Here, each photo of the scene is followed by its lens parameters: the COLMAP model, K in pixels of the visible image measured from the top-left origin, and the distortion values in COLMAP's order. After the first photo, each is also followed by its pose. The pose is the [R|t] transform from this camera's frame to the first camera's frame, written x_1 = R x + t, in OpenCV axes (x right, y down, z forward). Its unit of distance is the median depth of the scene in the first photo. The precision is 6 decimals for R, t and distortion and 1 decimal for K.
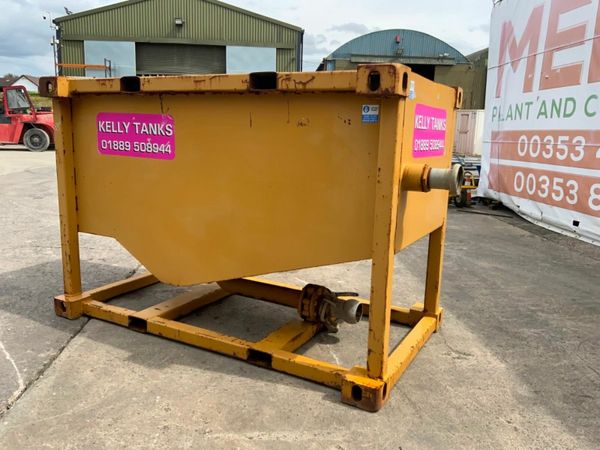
lens RADIAL K [[505.2, 0, 300.0], [0, 505.2, 230.6], [0, 0, 1]] dist [0.067574, -0.126003]
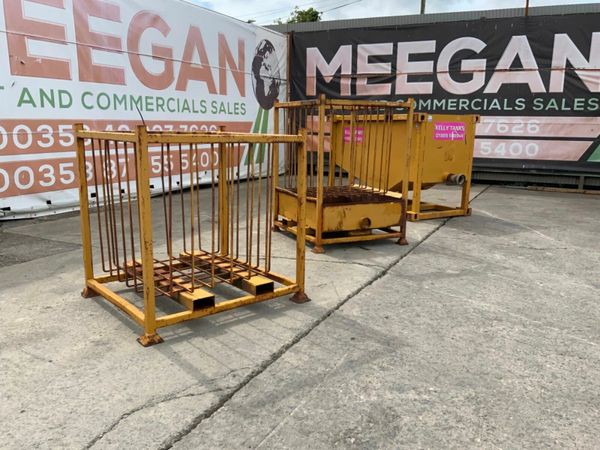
lens RADIAL K [[505.2, 0, 301.9], [0, 505.2, 235.3], [0, 0, 1]] dist [0.067574, -0.126003]
pose [[-0.885827, -0.117958, 0.448773, -0.900691], [0.069696, 0.922353, 0.380010, -0.674797], [-0.458752, 0.367901, -0.808823, 3.373779]]
